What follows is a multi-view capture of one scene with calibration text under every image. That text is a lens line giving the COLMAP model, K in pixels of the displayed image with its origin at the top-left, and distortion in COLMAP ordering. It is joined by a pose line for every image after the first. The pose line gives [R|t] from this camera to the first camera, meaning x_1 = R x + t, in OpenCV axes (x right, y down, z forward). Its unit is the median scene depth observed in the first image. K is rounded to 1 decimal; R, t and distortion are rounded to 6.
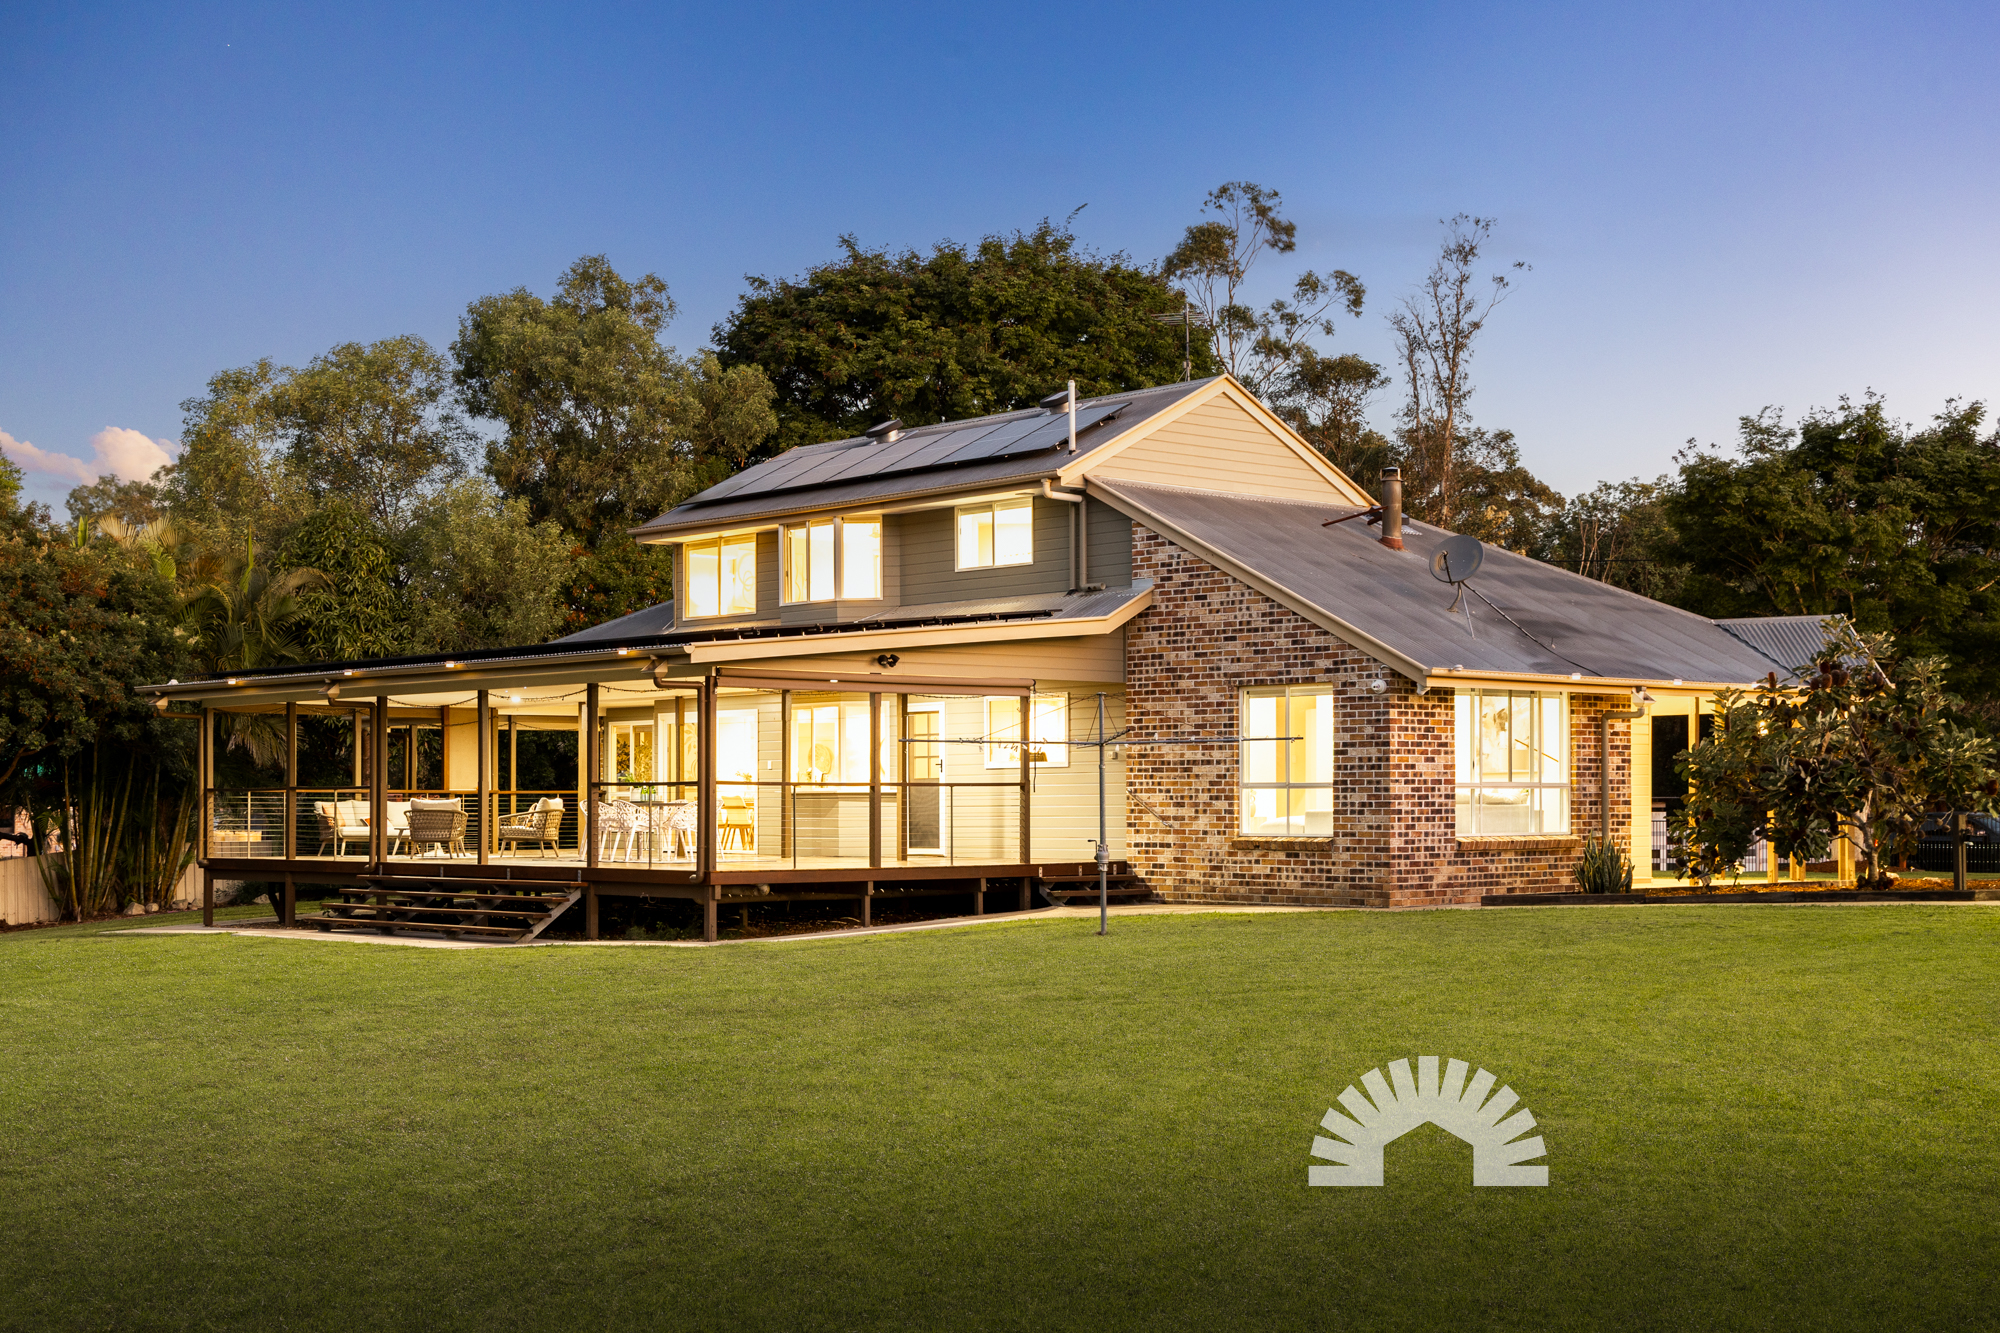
lens RADIAL K [[2583.9, 0, 999.6], [0, 2583.9, 761.8], [0, 0, 1]] dist [0.009327, 0.017628]
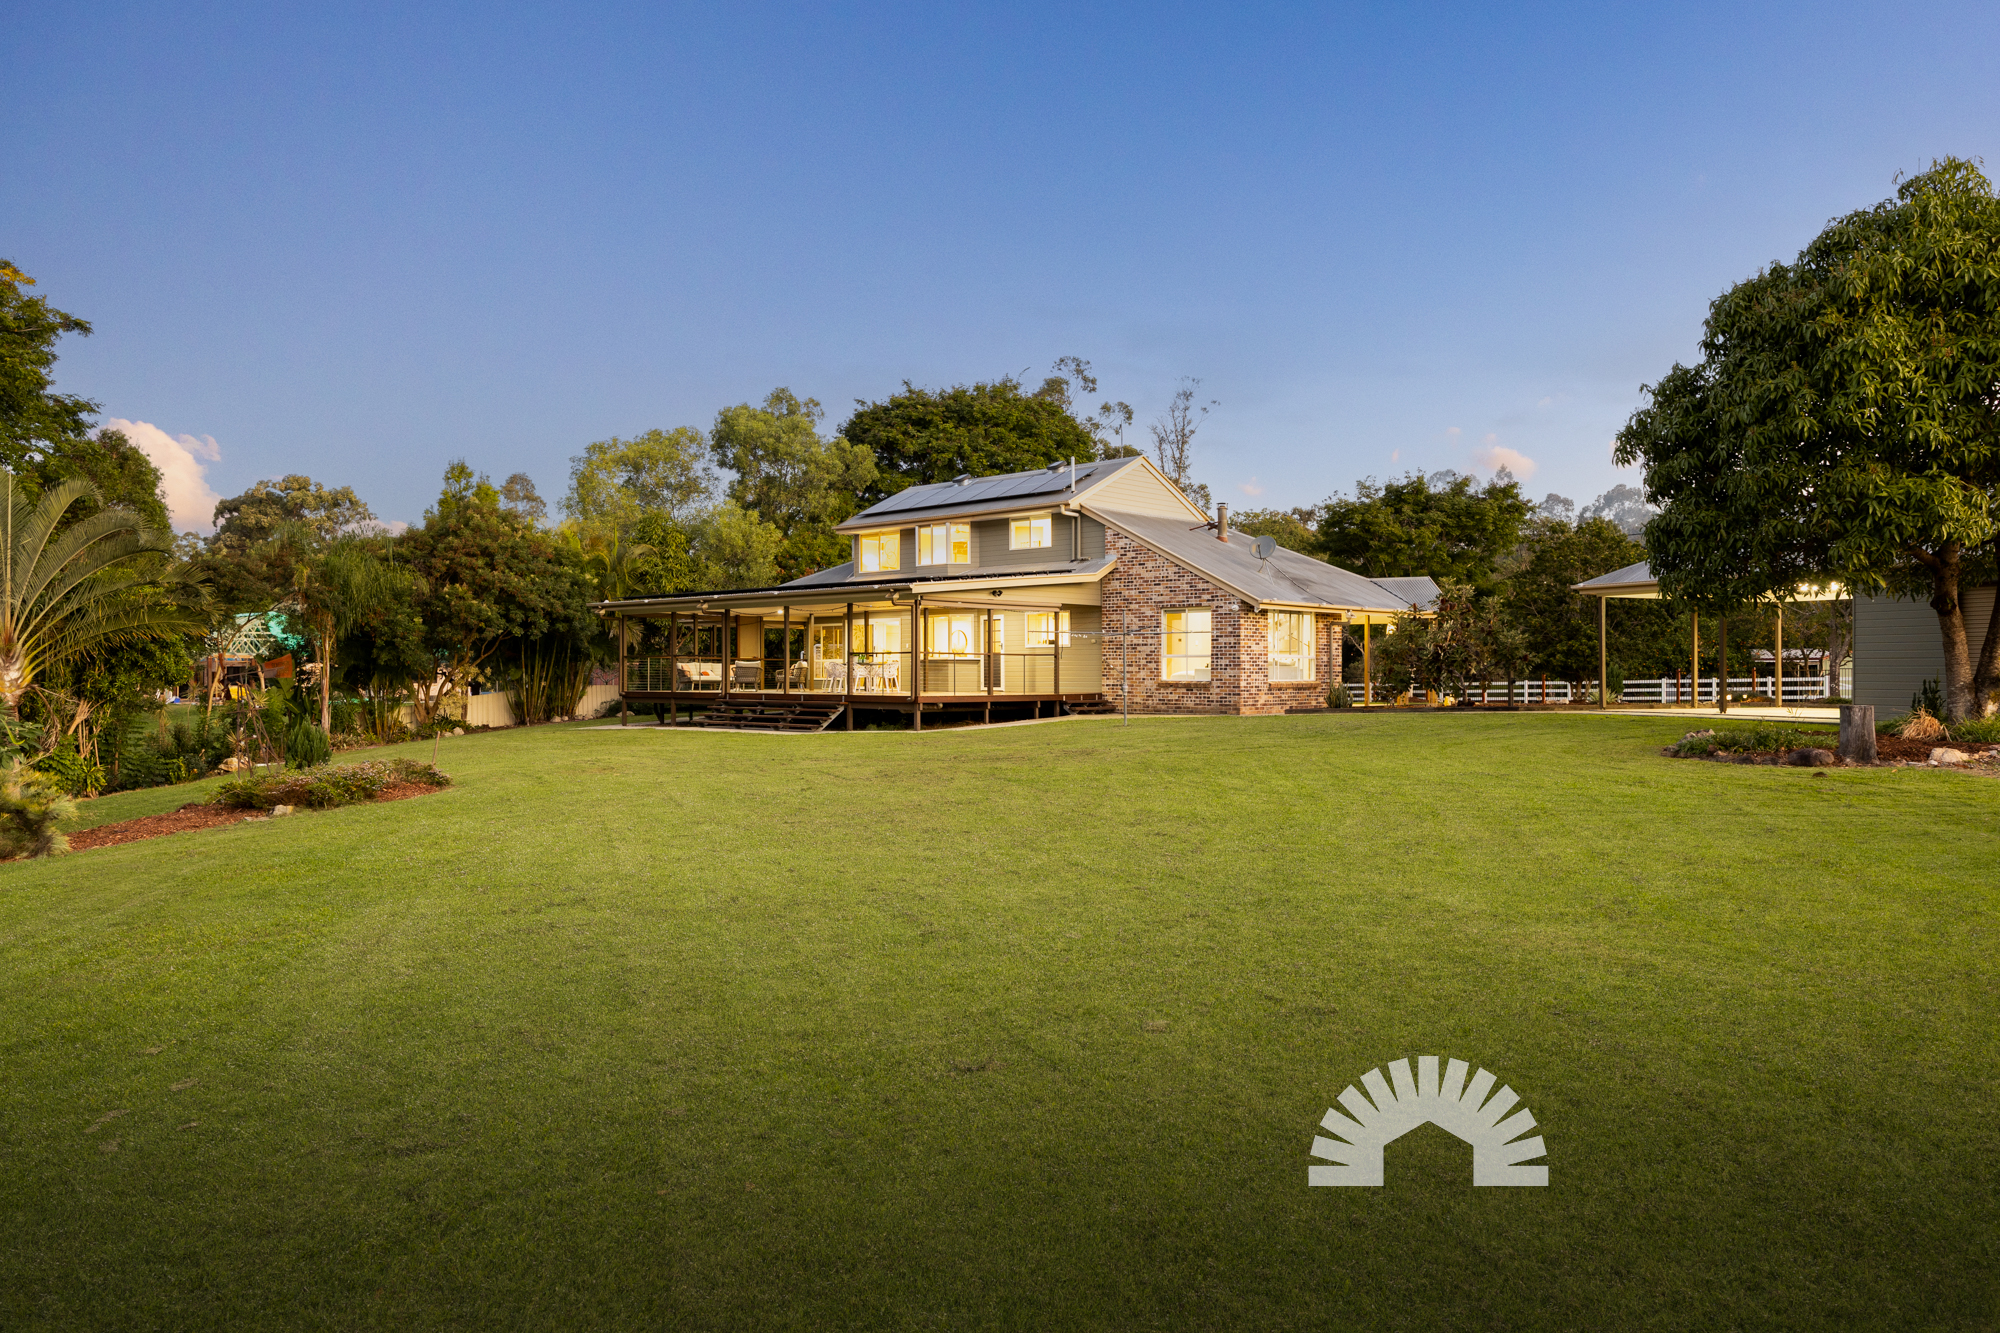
lens RADIAL K [[1346.3, 0, 1000.0], [0, 1346.3, 666.5], [0, 0, 1]] dist [-0.000403, -0.000027]
pose [[0.995227, 0.004945, 0.097465, -0.115373], [-0.005906, 0.999937, 0.009574, 0.006629], [-0.097411, -0.010104, 0.995193, -0.042751]]
